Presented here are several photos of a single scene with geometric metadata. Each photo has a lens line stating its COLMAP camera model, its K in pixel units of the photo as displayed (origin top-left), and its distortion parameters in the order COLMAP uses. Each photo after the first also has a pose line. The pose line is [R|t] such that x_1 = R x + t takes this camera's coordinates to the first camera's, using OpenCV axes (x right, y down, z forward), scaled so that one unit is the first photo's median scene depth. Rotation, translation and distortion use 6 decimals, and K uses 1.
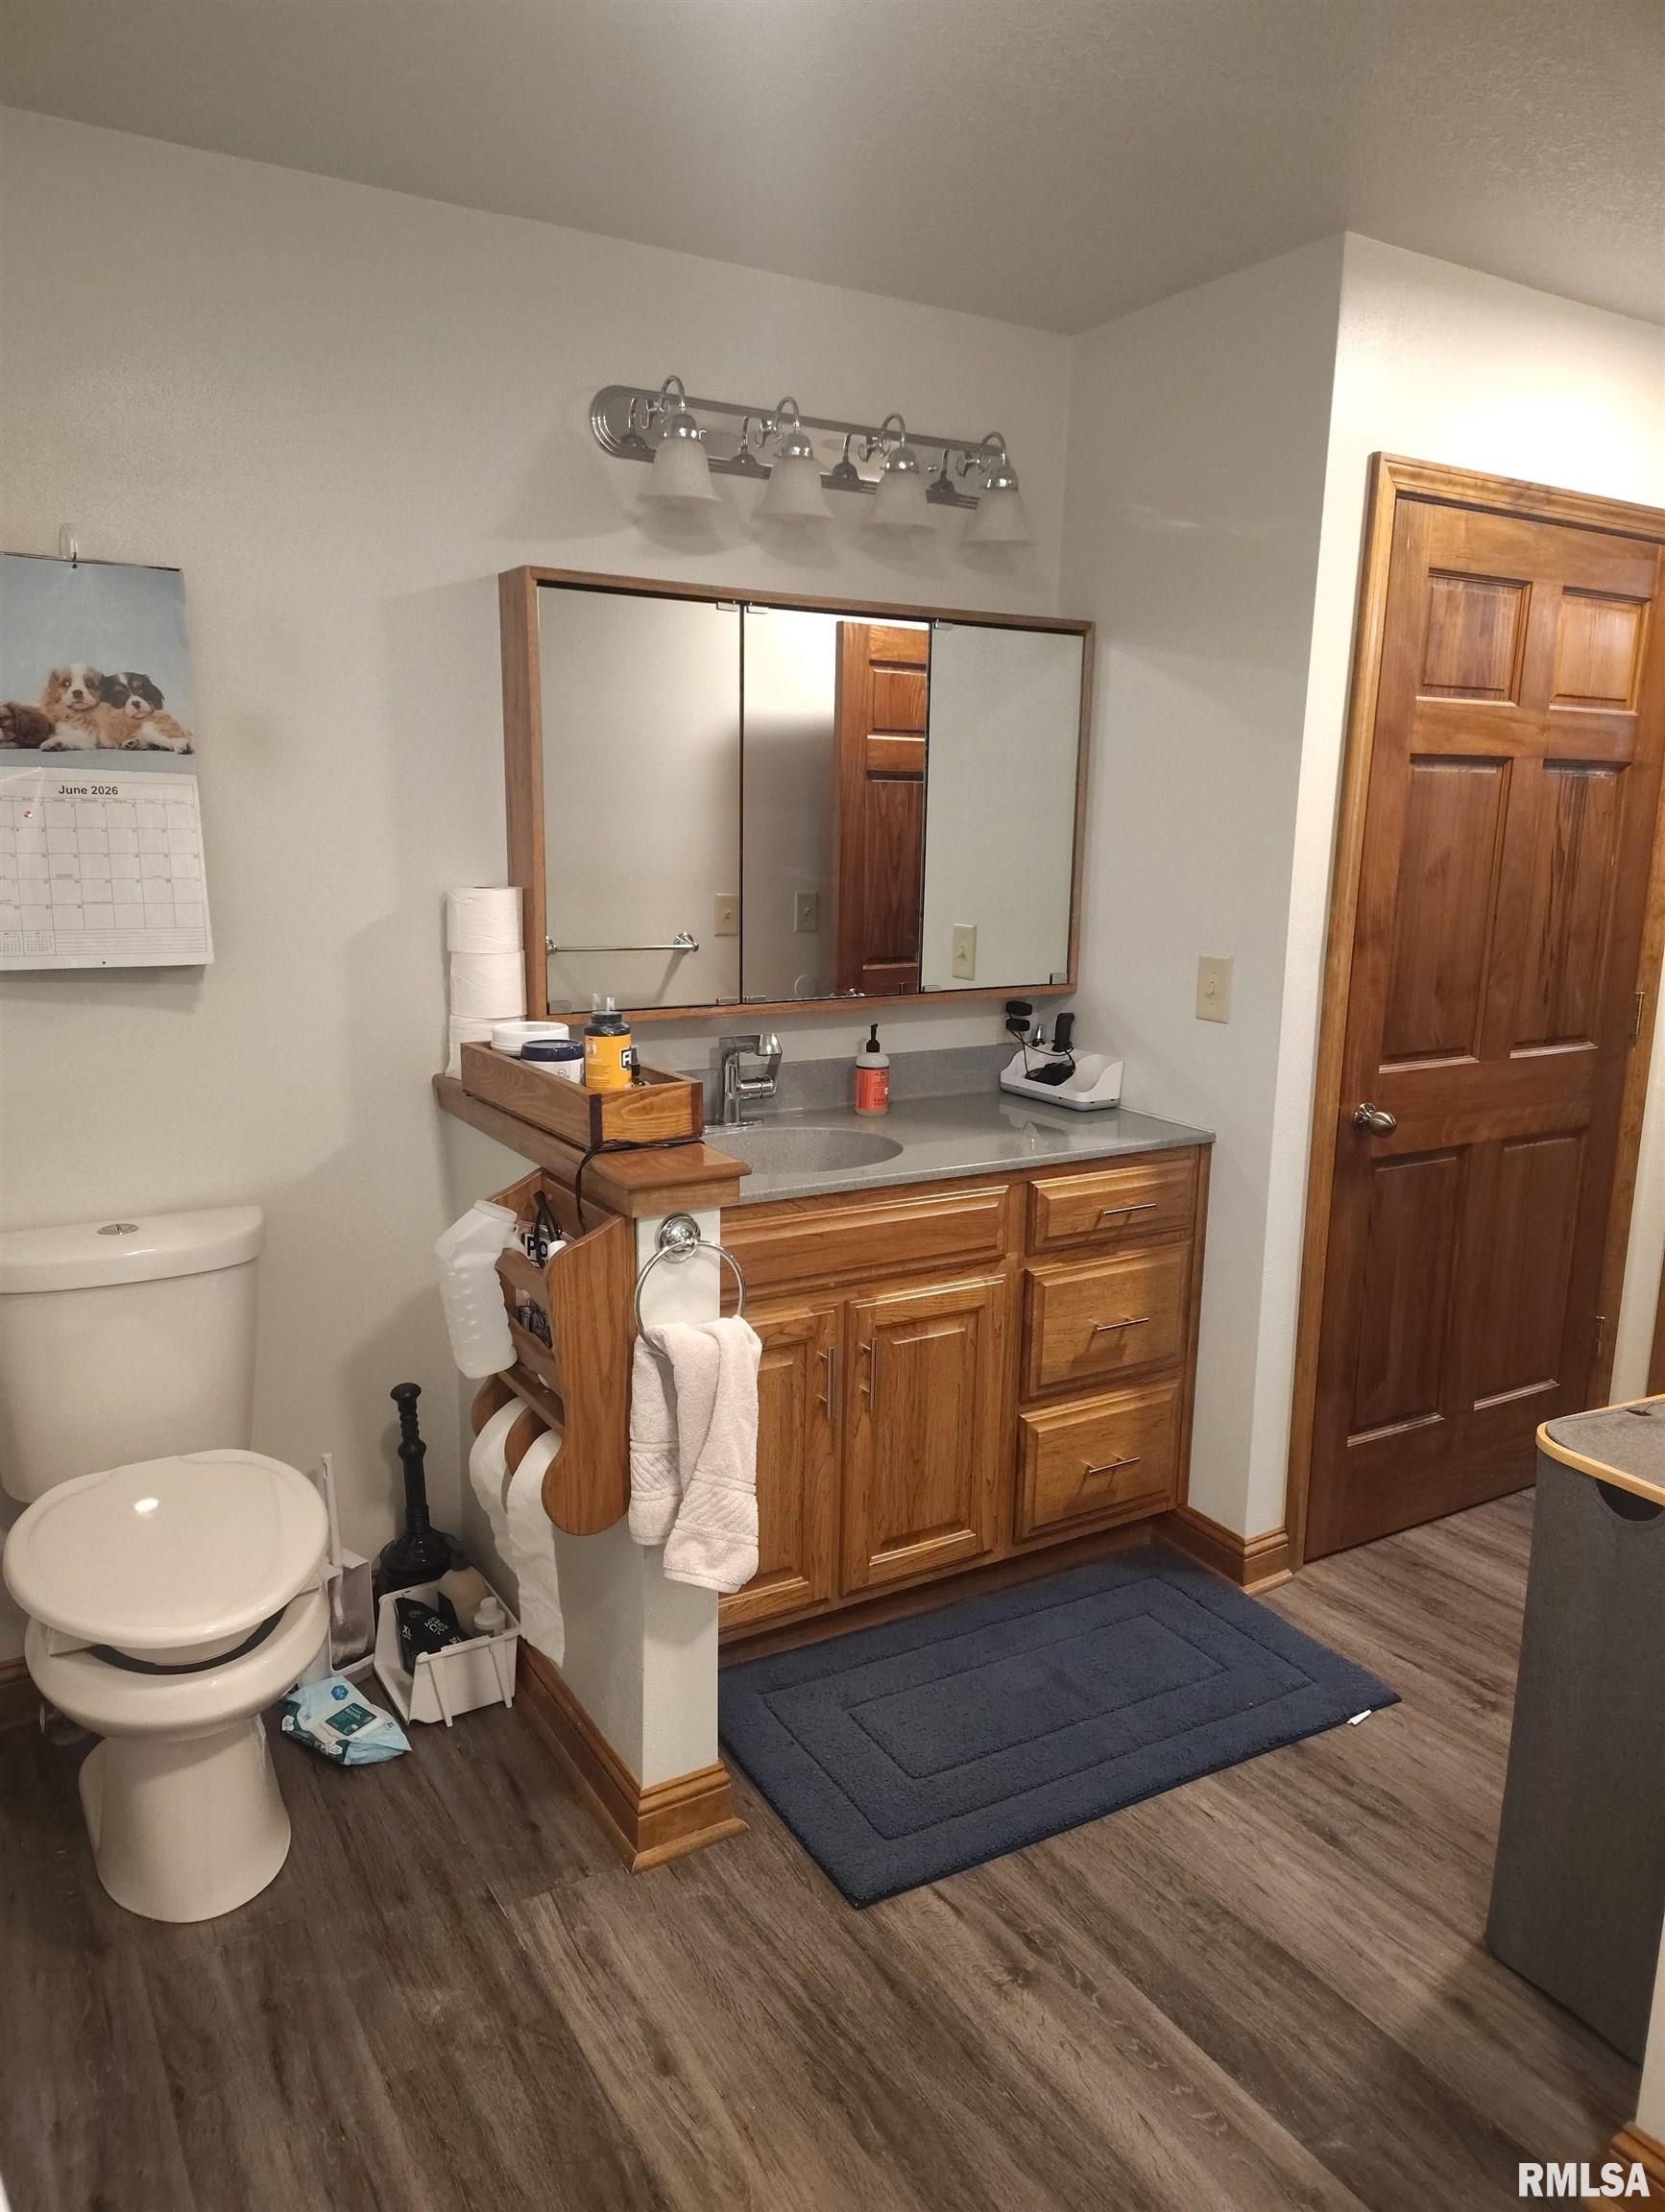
lens RADIAL K [[1527.6, 0, 844.1], [0, 1527.6, 1115.0], [0, 0, 1]] dist [0.064208, -0.080256]
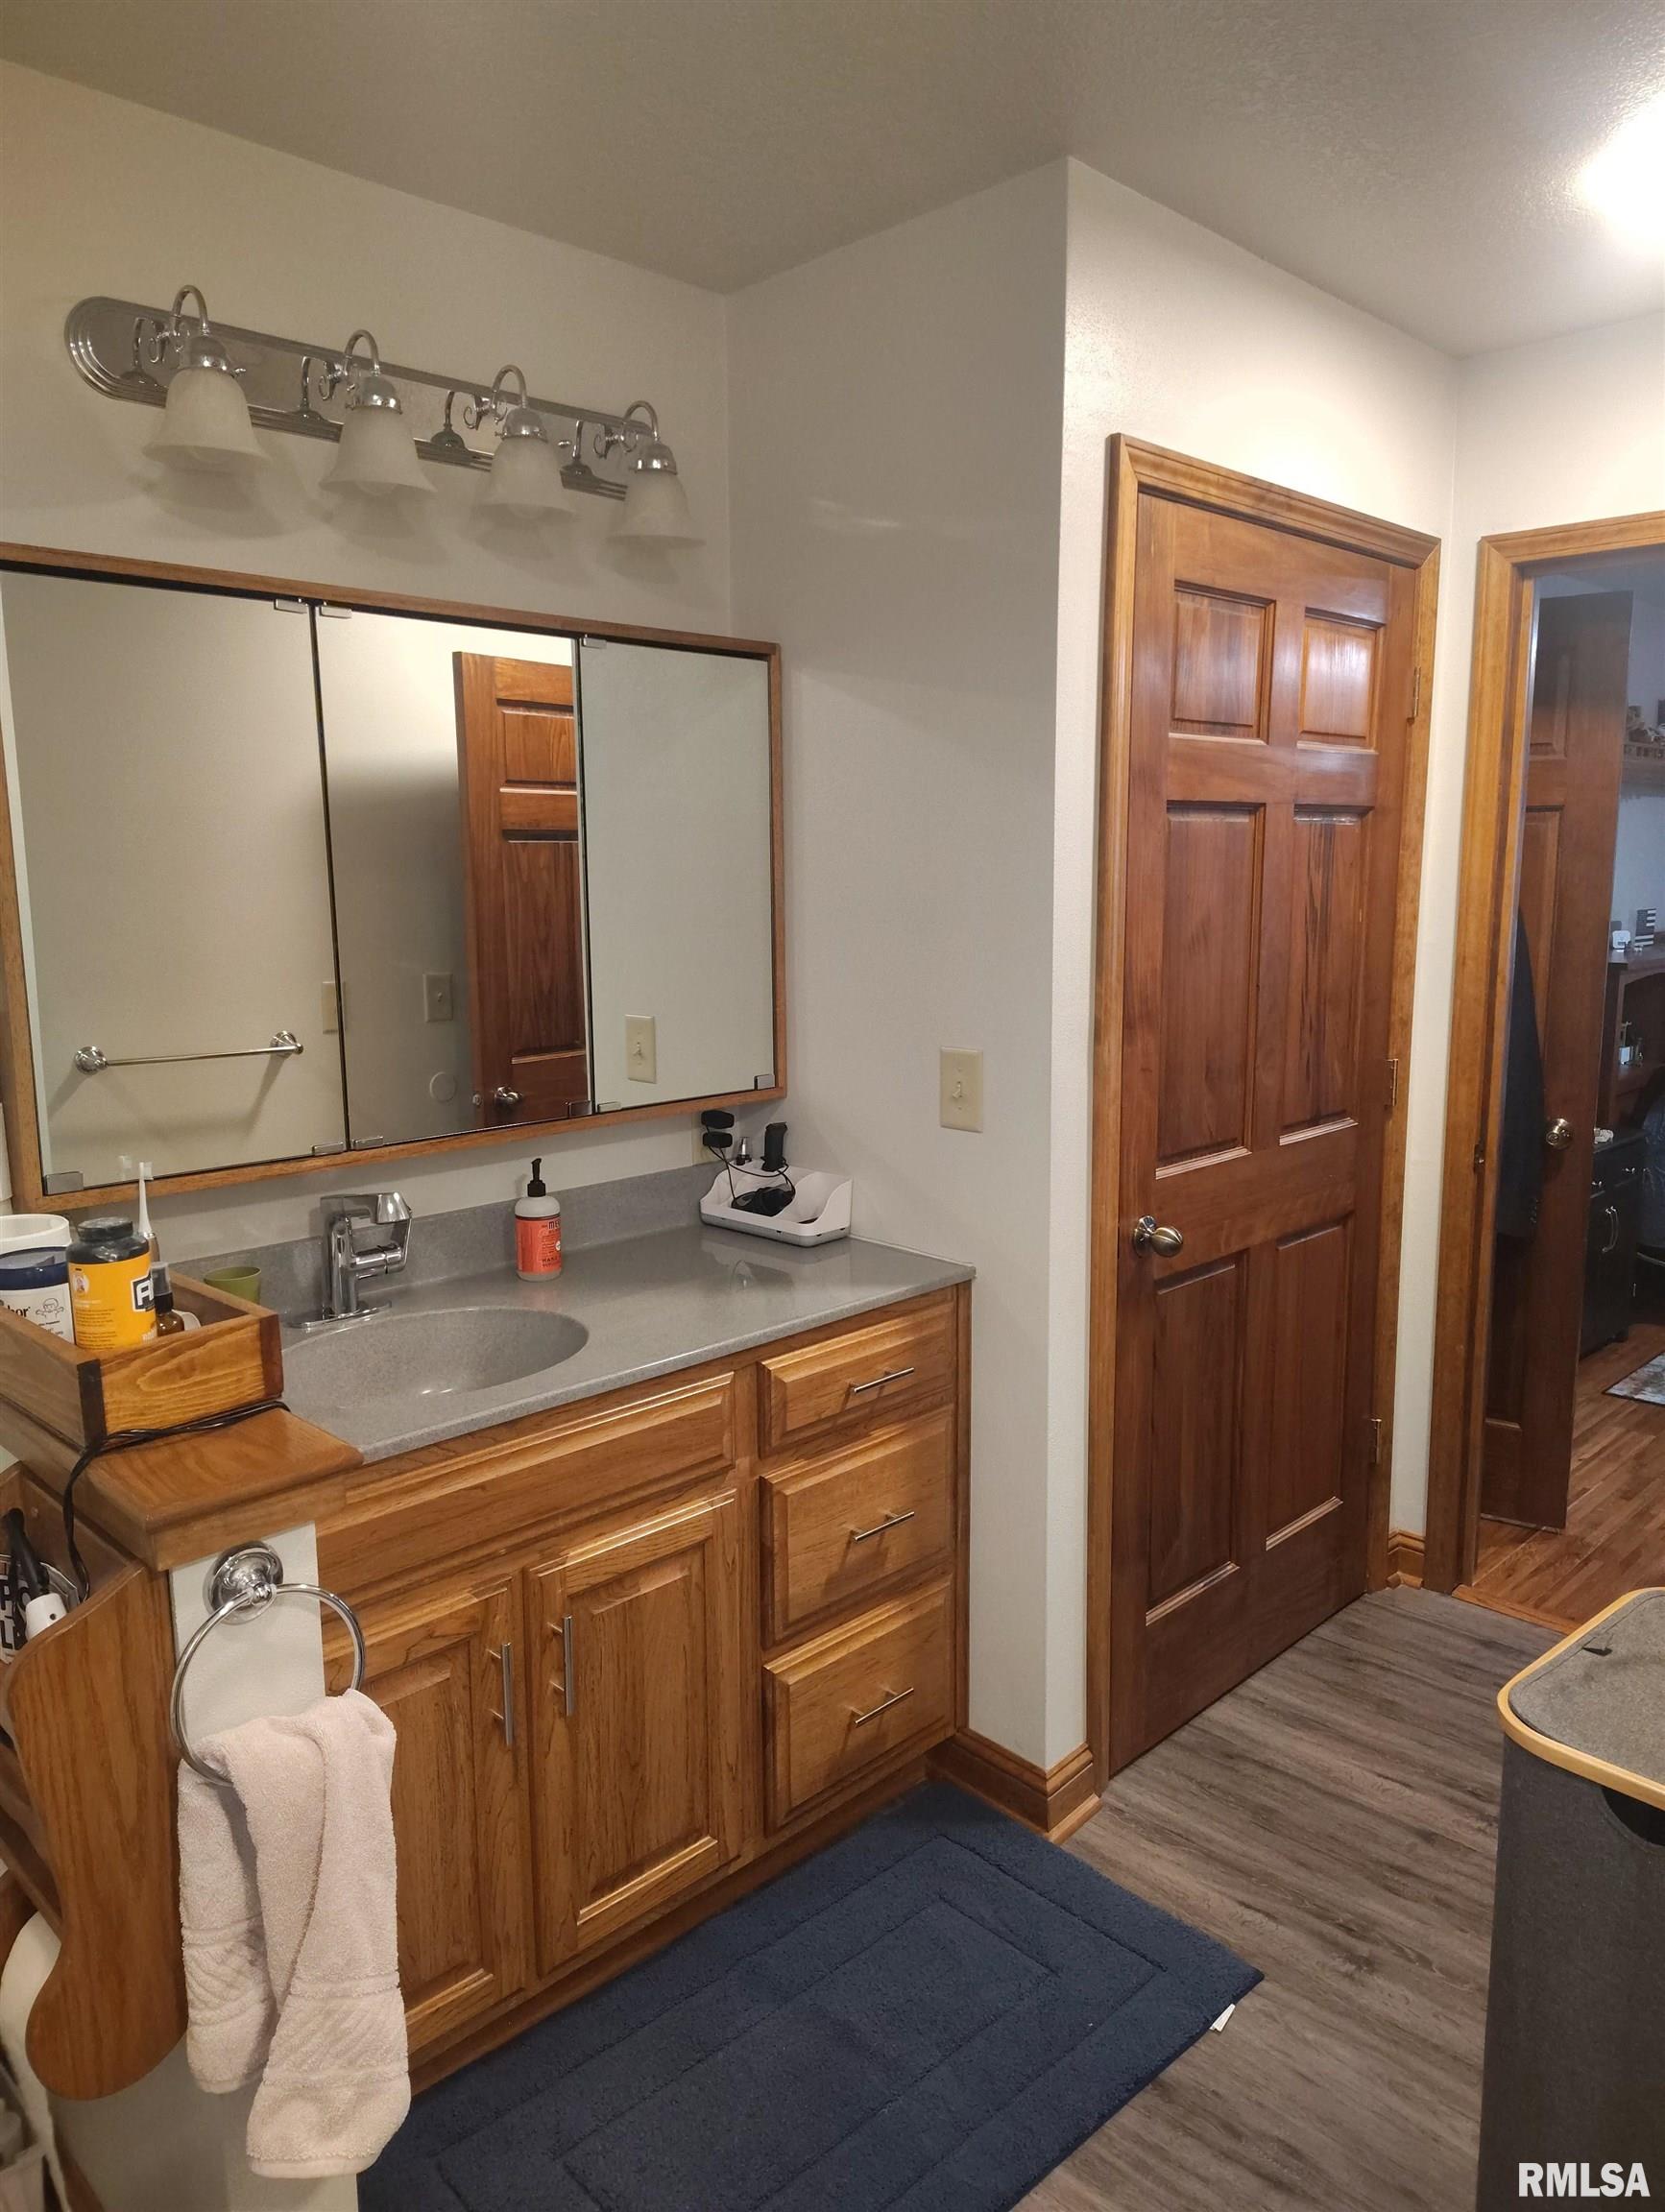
lens RADIAL K [[1527.6, 0, 844.1], [0, 1527.6, 1115.0], [0, 0, 1]] dist [0.064208, -0.080256]
pose [[0.972822, -0.061918, 0.223122, -0.000125], [0.069695, 0.997199, -0.027143, -0.052880], [-0.220816, 0.041956, 0.974413, 0.232416]]
